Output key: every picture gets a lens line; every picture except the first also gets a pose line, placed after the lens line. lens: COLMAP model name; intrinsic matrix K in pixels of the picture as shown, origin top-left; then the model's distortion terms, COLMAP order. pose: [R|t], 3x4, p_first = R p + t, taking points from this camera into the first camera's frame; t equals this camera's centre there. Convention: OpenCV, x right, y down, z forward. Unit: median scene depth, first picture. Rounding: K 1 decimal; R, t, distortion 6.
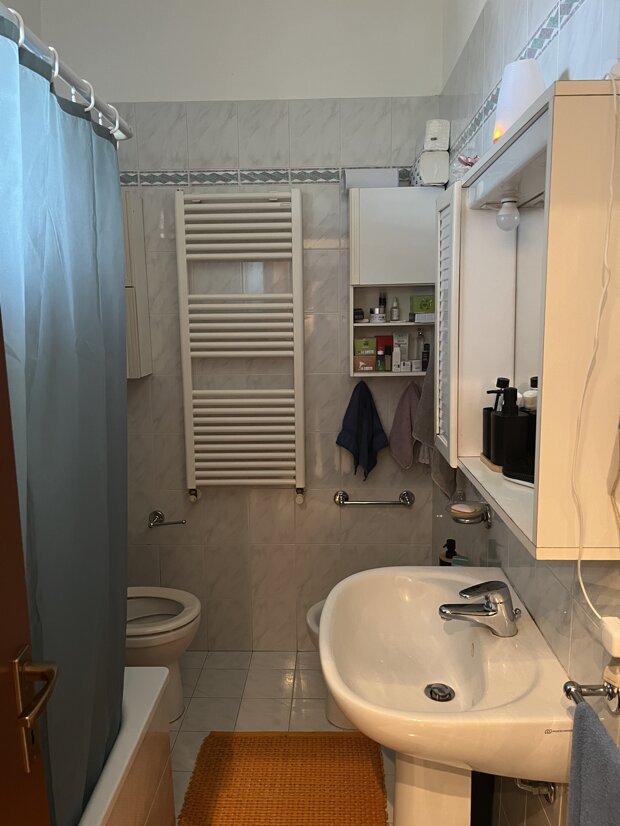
lens RADIAL K [[625.8, 0, 310.0], [0, 625.8, 413.0], [0, 0, 1]] dist [0.062343, 0.000286]
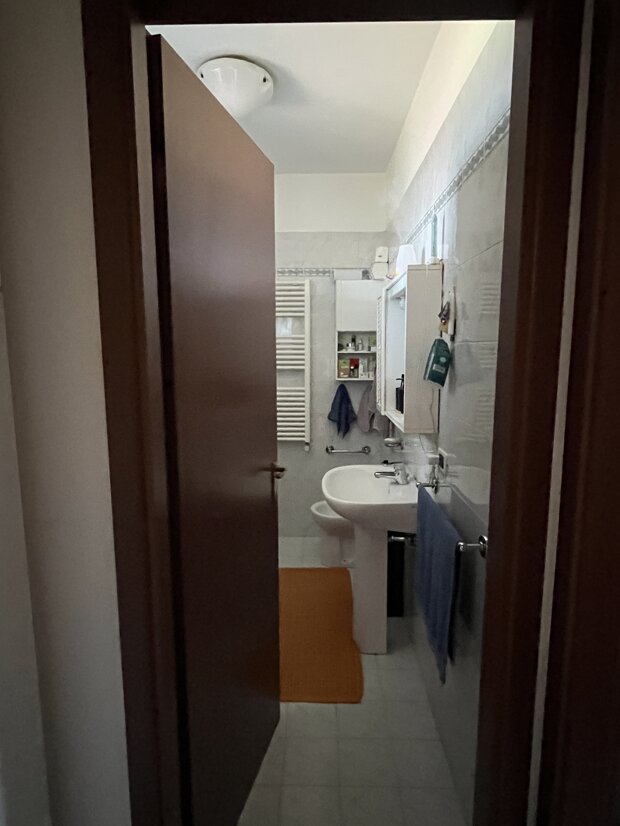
lens RADIAL K [[467.0, 0, 310.0], [0, 467.0, 413.0], [0, 0, 1]] dist [-0.000474, -0.000019]
pose [[0.999863, 0.010907, 0.012444, -0.026712], [-0.010621, 0.999682, -0.022851, 0.069536], [-0.012689, 0.022716, 0.999661, -0.363853]]
